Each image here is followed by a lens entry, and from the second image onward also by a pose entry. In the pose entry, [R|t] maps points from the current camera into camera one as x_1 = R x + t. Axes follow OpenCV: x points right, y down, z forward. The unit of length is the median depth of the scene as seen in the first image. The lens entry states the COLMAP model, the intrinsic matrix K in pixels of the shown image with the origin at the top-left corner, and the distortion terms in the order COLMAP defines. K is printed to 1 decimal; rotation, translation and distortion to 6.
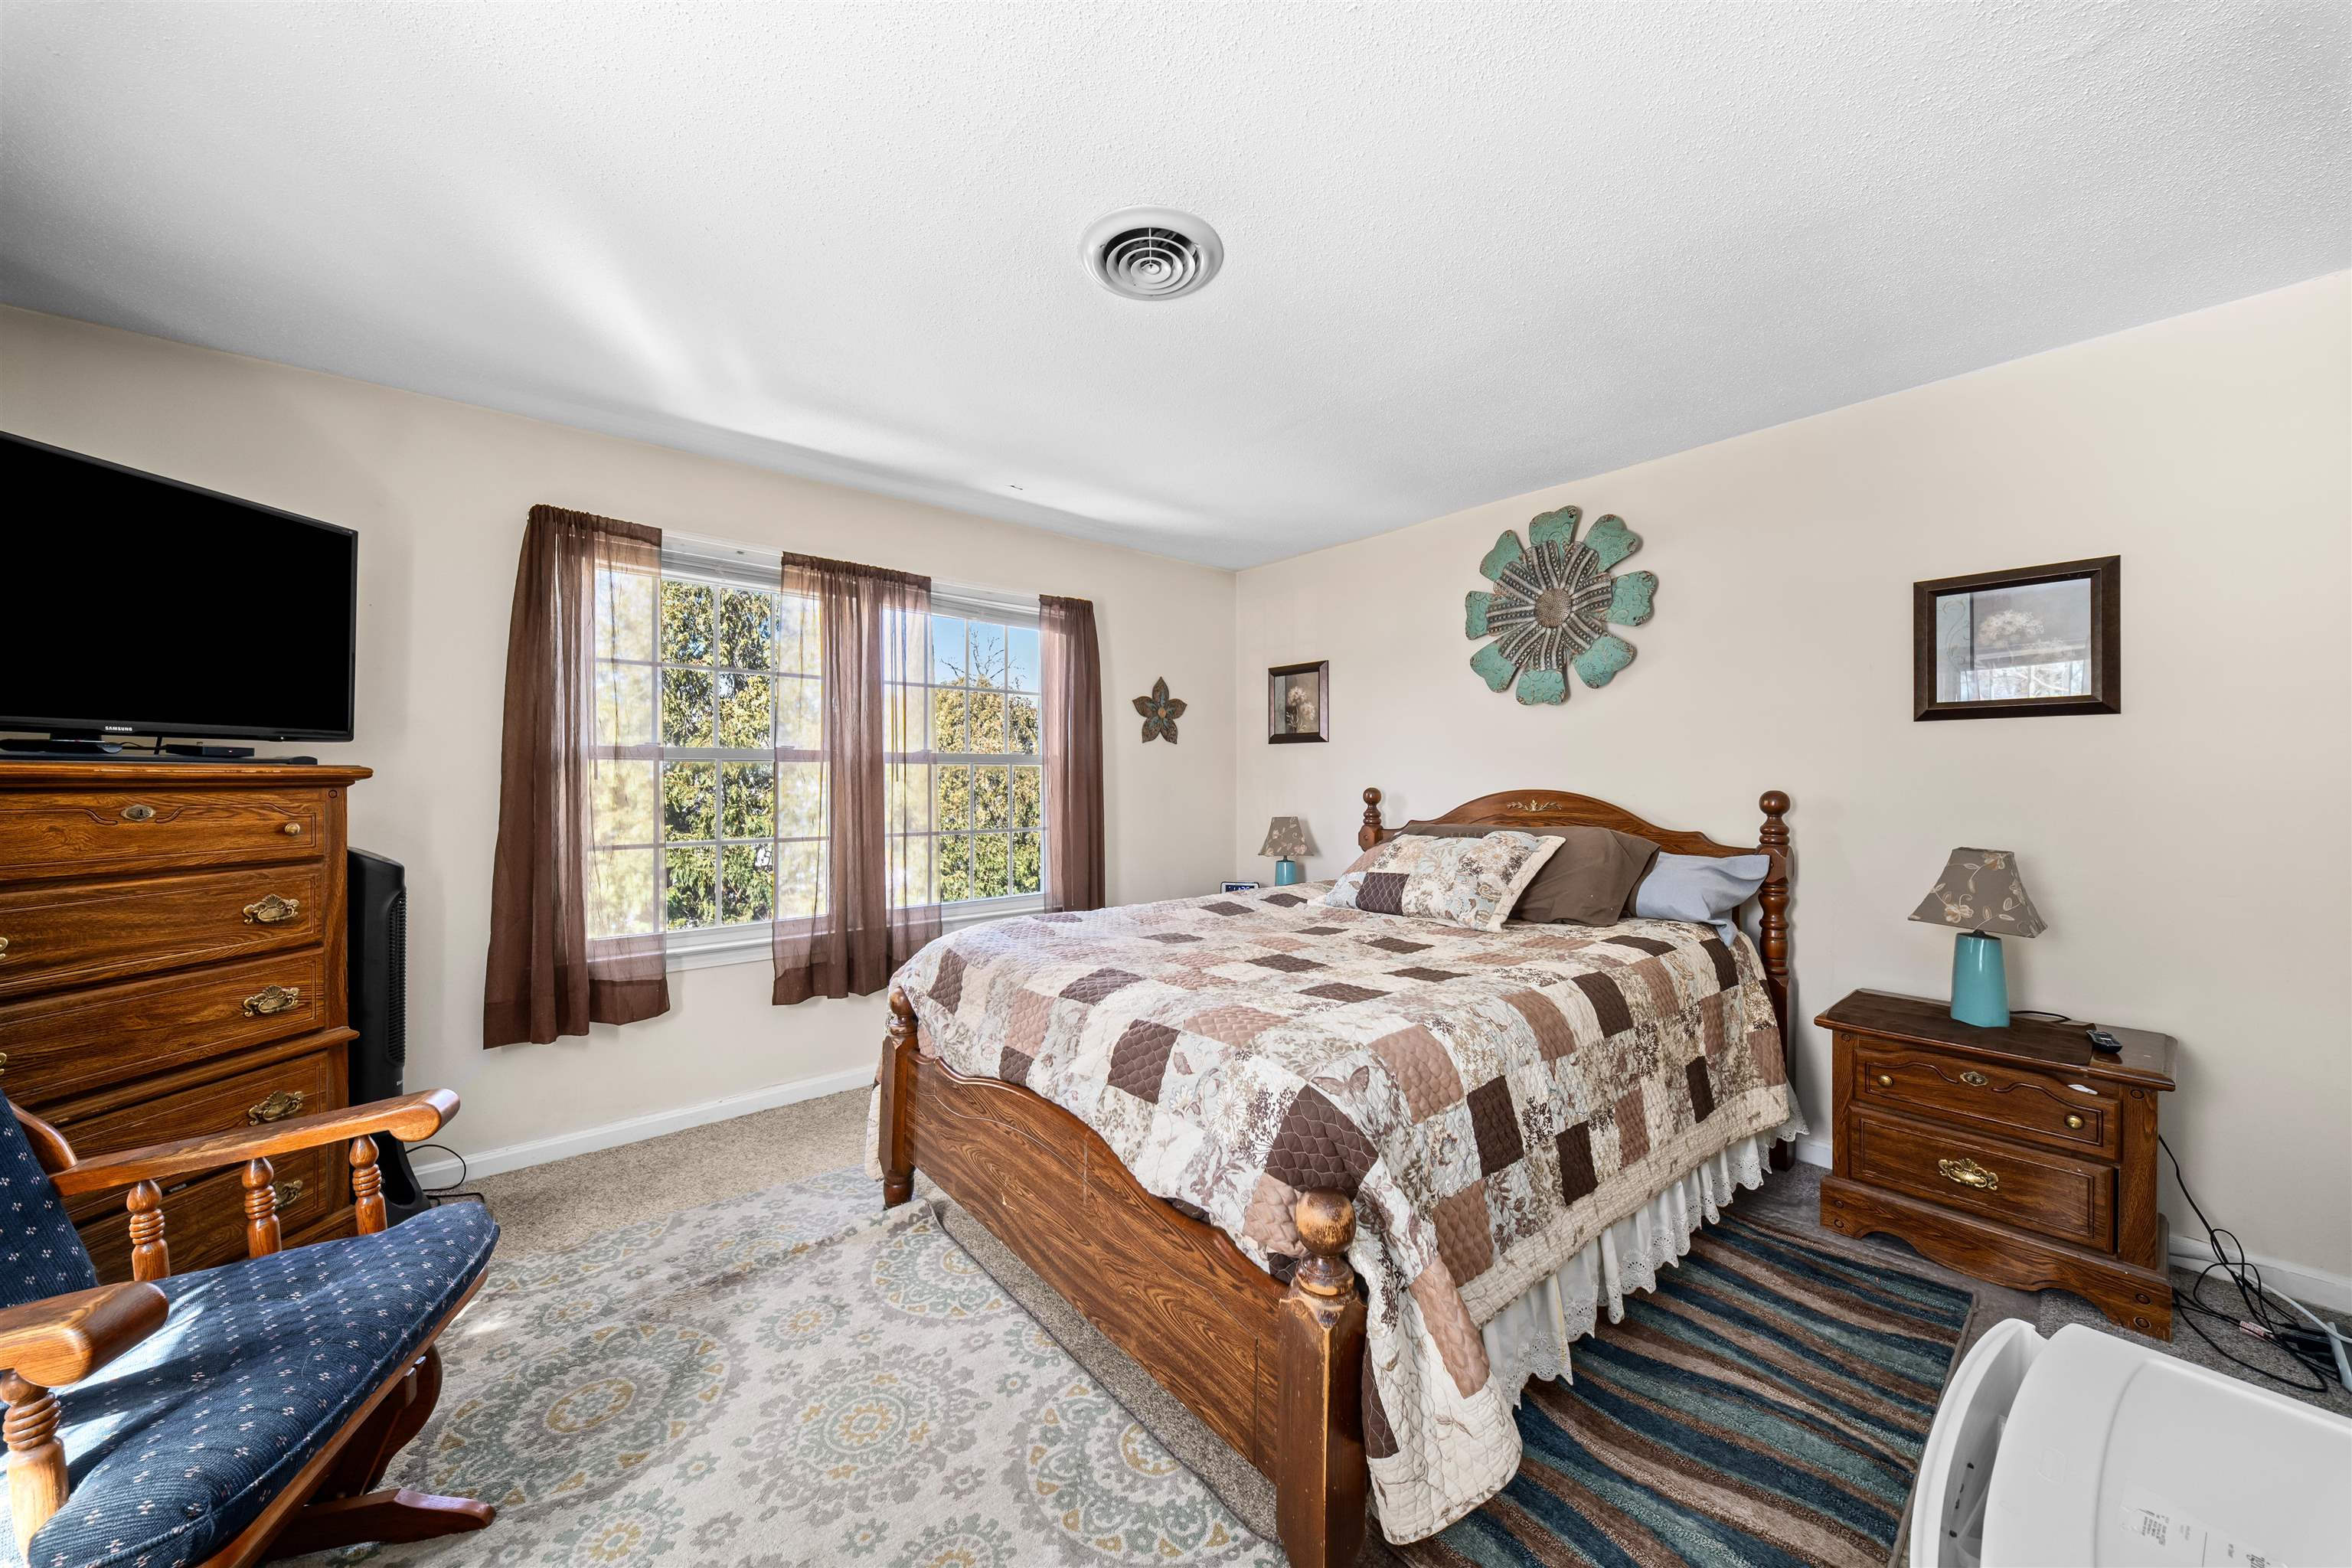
lens RADIAL K [[809.4, 0, 1165.9], [0, 809.4, 779.8], [0, 0, 1]] dist [0.014868, -0.007000]
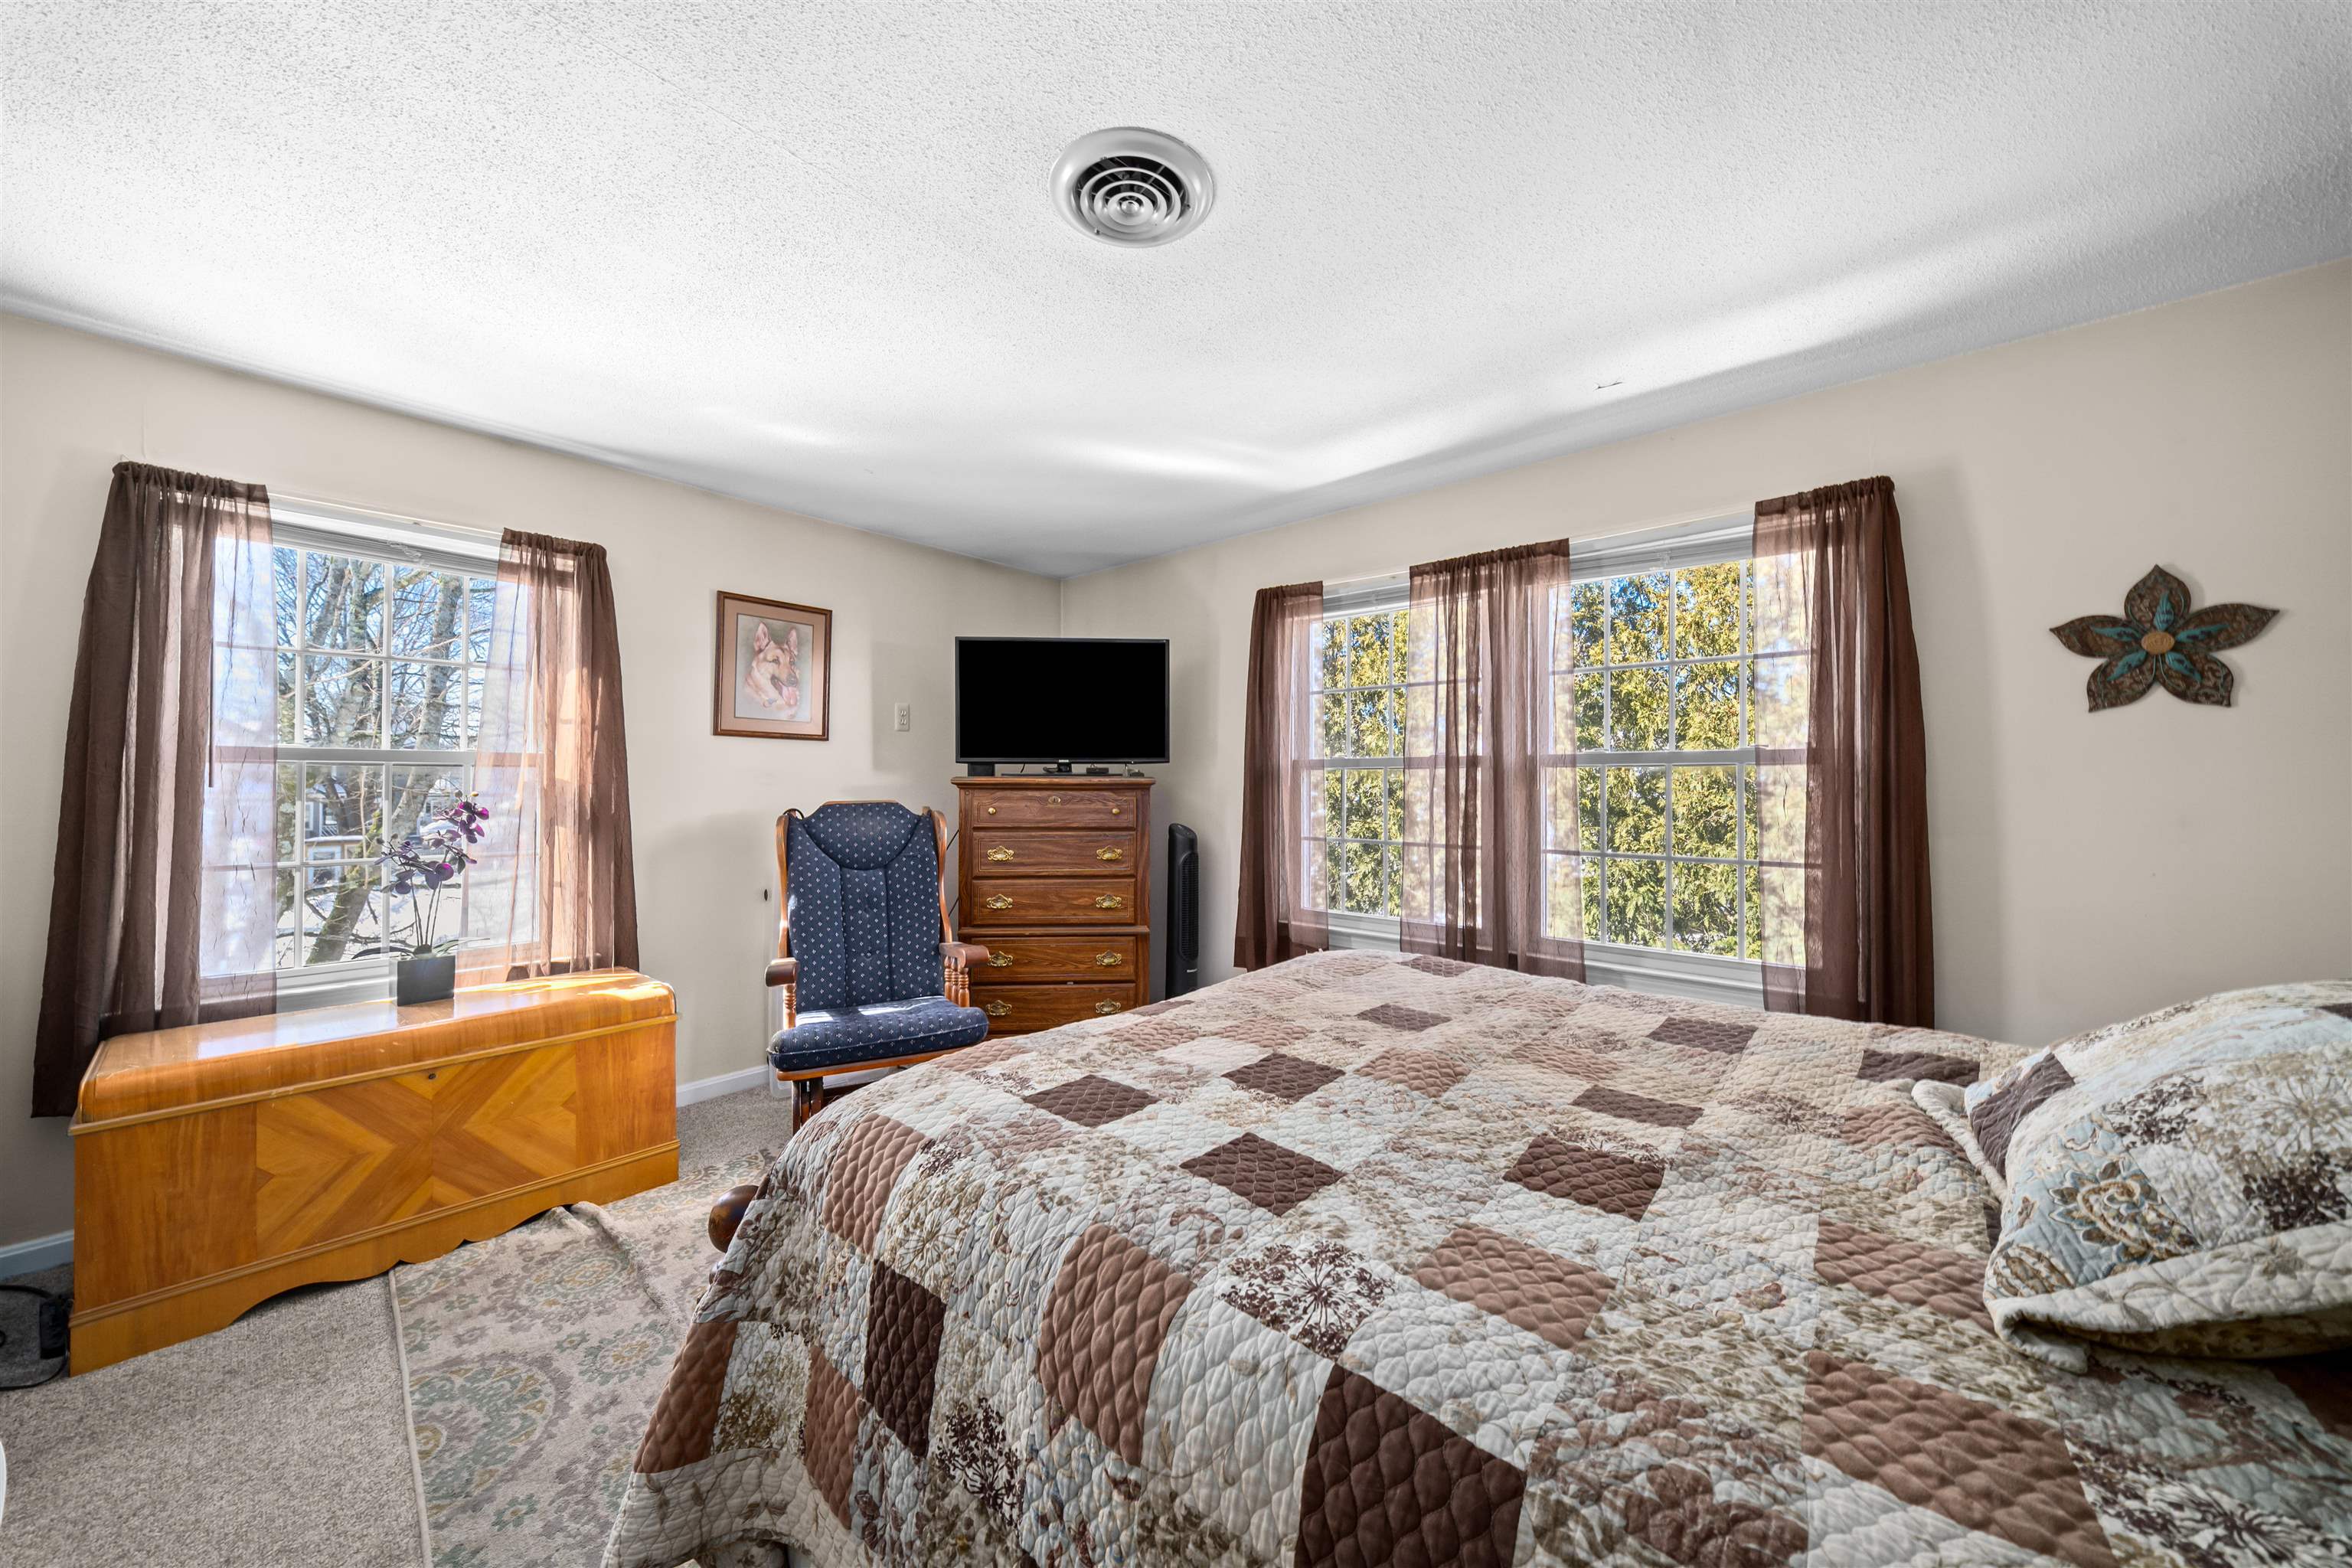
lens RADIAL K [[811.5, 0, 1176.0], [0, 811.5, 784.0], [0, 0, 1]] dist [0.000983, -0.005808]
pose [[0.171544, -0.000438, -0.985176, 0.561154], [-0.001755, 0.999998, -0.000750, -0.001154], [0.985175, 0.001857, 0.171543, 0.591461]]
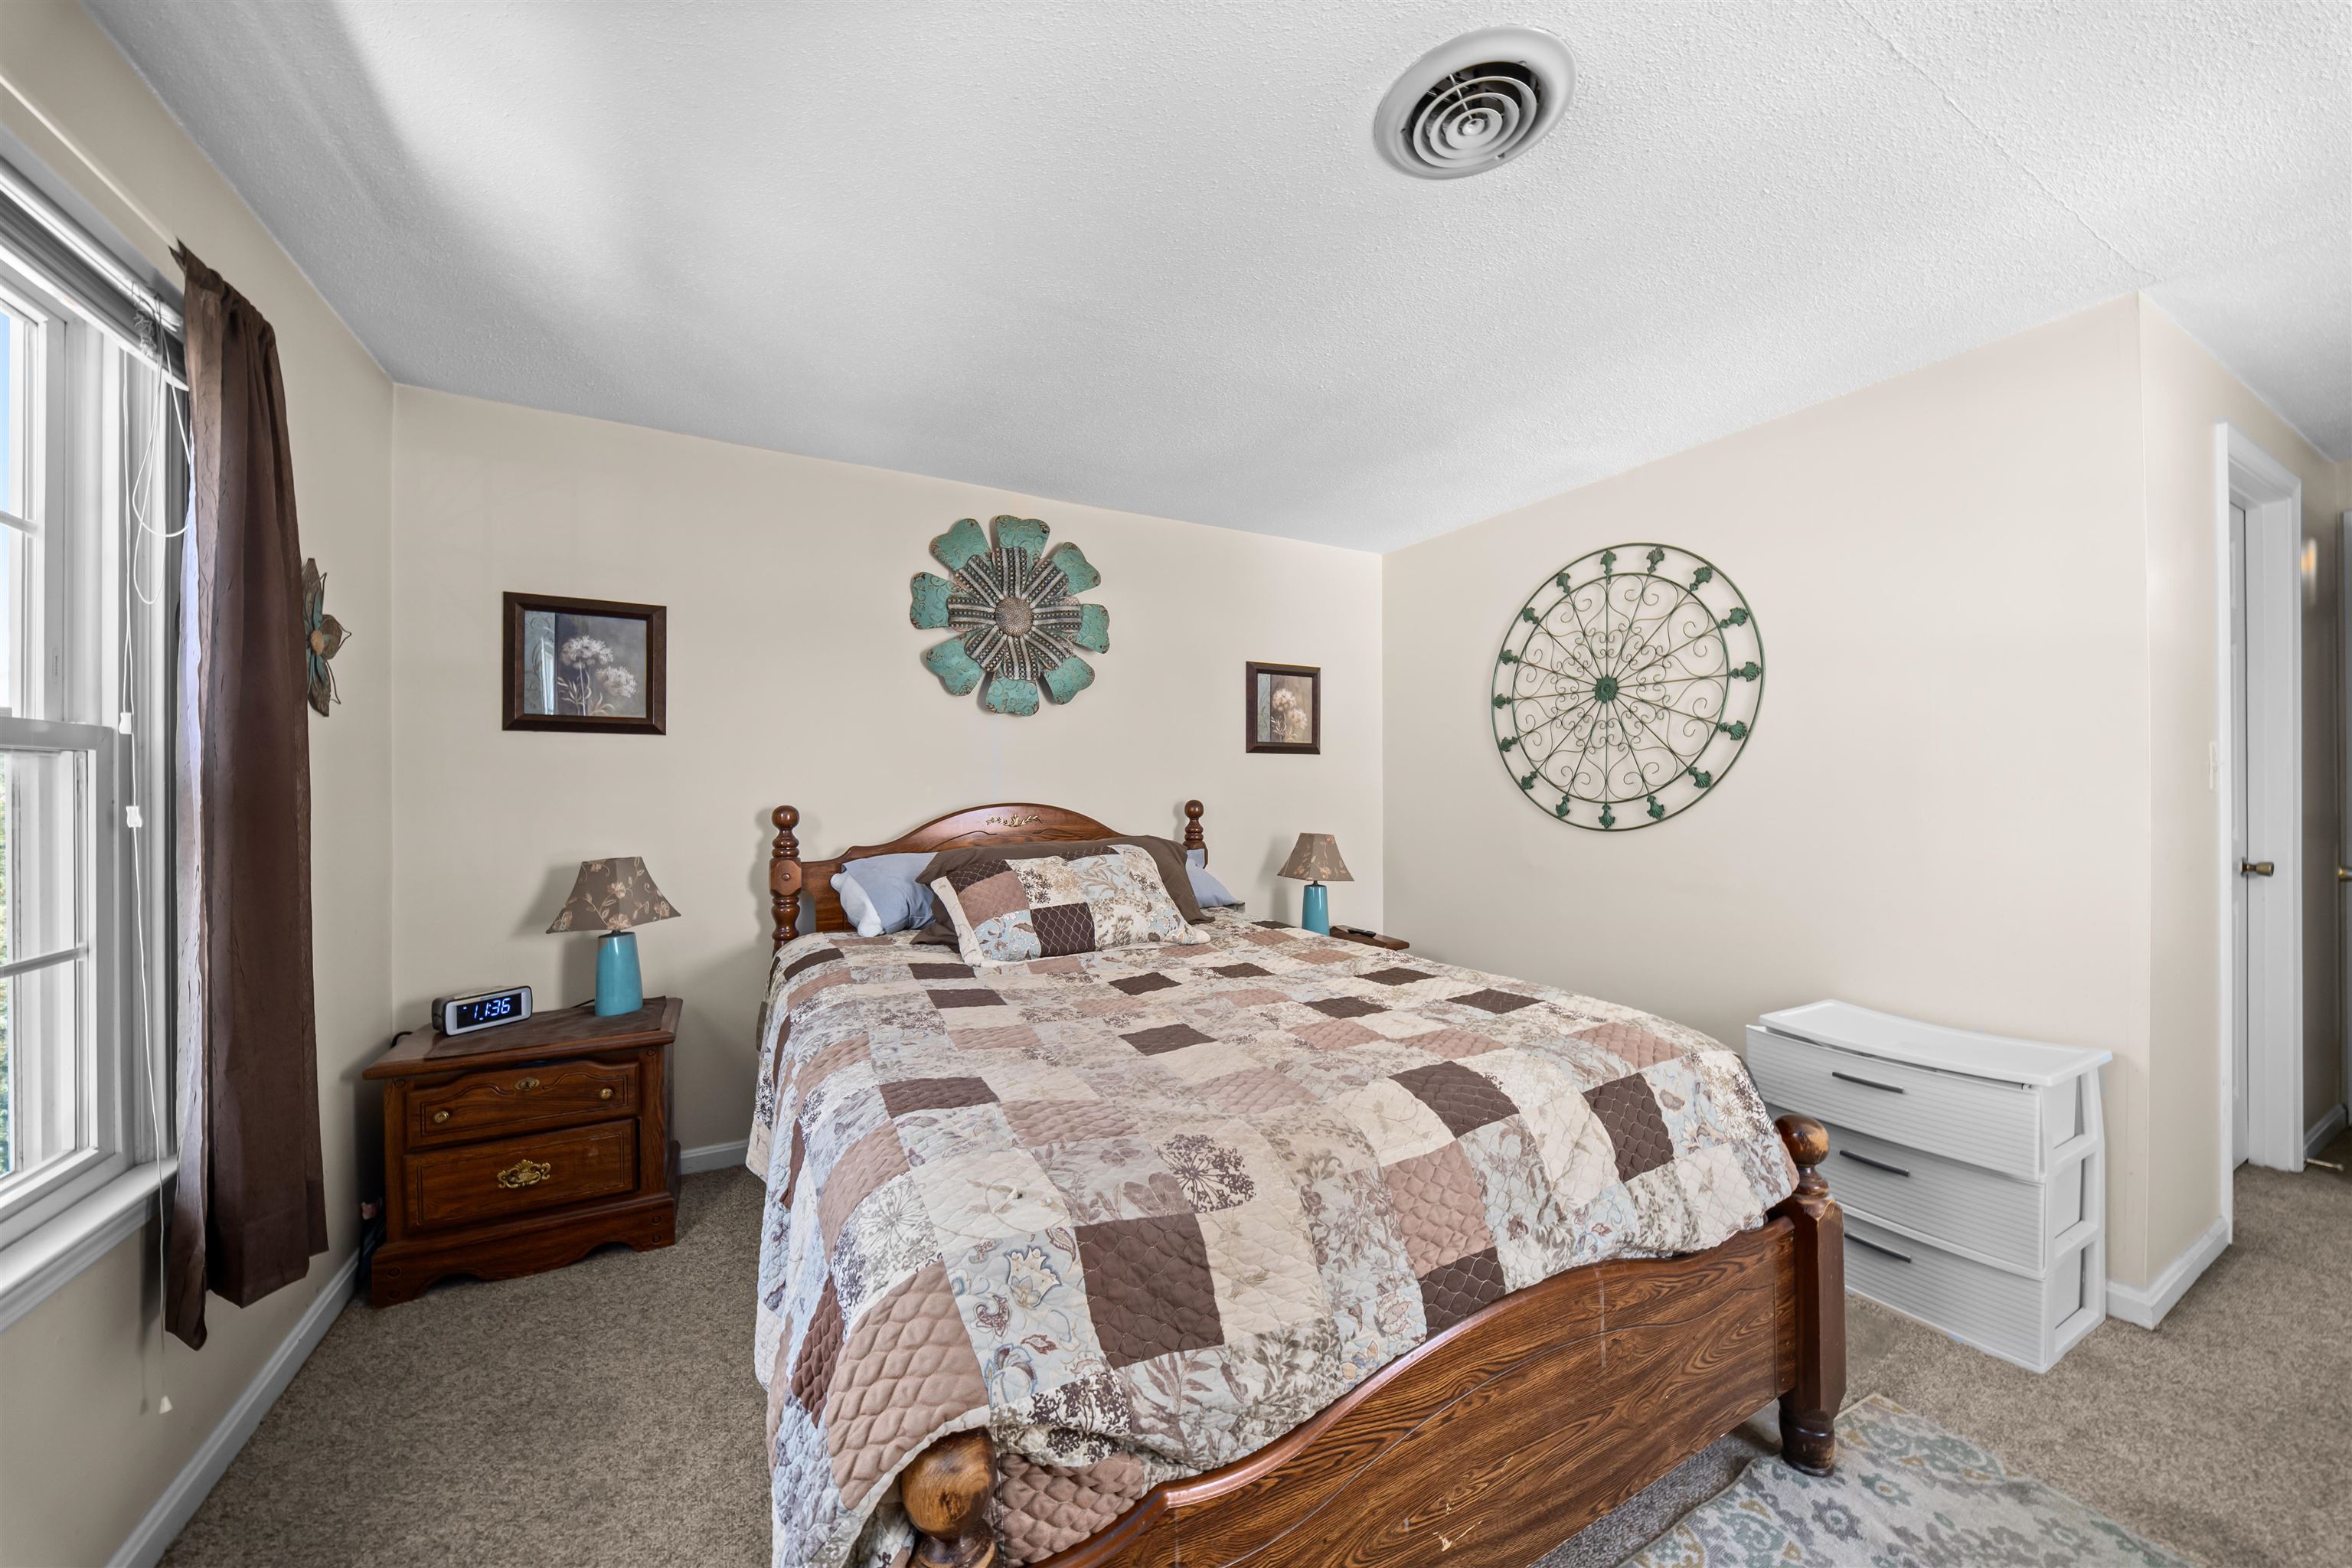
lens RADIAL K [[847.9, 0, 1185.4], [0, 847.9, 761.1], [0, 0, 1]] dist [0.061077, -0.032904]
pose [[0.175530, 0.027626, 0.984086, -0.582561], [0.005948, 0.999558, -0.029121, -0.008916], [-0.984456, 0.010965, 0.175288, 0.742818]]
